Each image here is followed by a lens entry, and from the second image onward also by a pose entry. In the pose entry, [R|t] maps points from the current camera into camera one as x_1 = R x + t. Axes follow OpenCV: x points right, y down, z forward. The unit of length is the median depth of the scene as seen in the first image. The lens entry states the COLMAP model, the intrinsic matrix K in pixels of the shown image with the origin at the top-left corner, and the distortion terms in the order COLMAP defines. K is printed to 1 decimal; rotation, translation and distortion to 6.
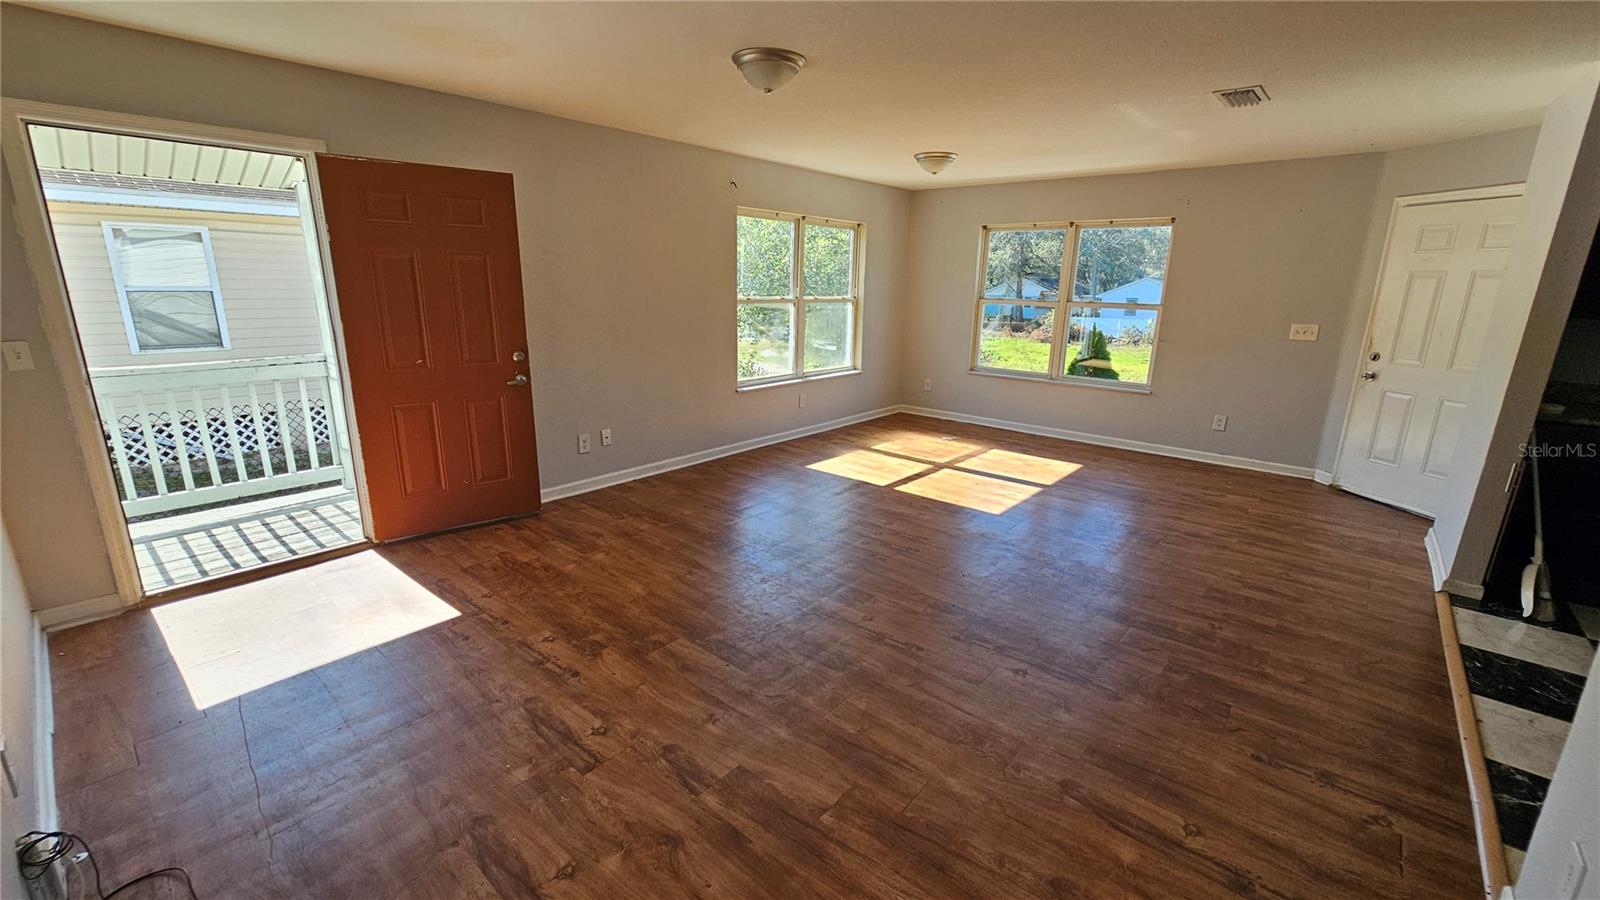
lens RADIAL K [[651.6, 0, 796.5], [0, 651.6, 442.9], [0, 0, 1]] dist [-0.001504, 0.000190]
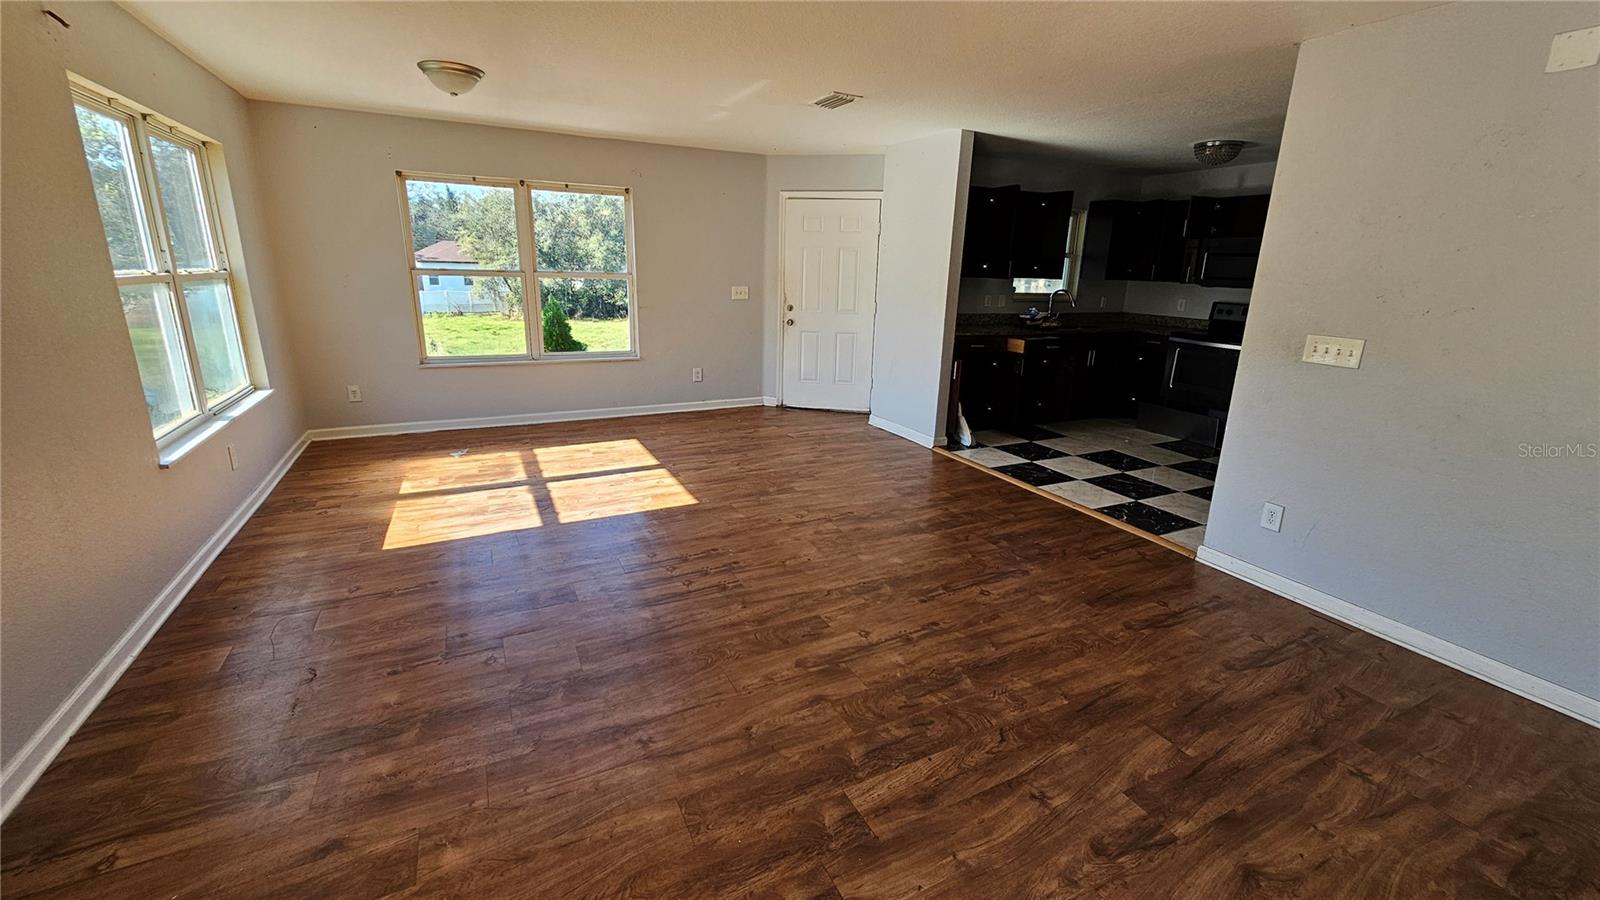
lens RADIAL K [[651.6, 0, 810.5], [0, 651.6, 449.7], [0, 0, 1]] dist [-0.001504, 0.000190]
pose [[0.371407, -0.260471, 0.891186, -0.404031], [0.206982, 0.958916, 0.194006, -0.100962], [-0.905105, 0.112405, 0.410061, 0.416601]]
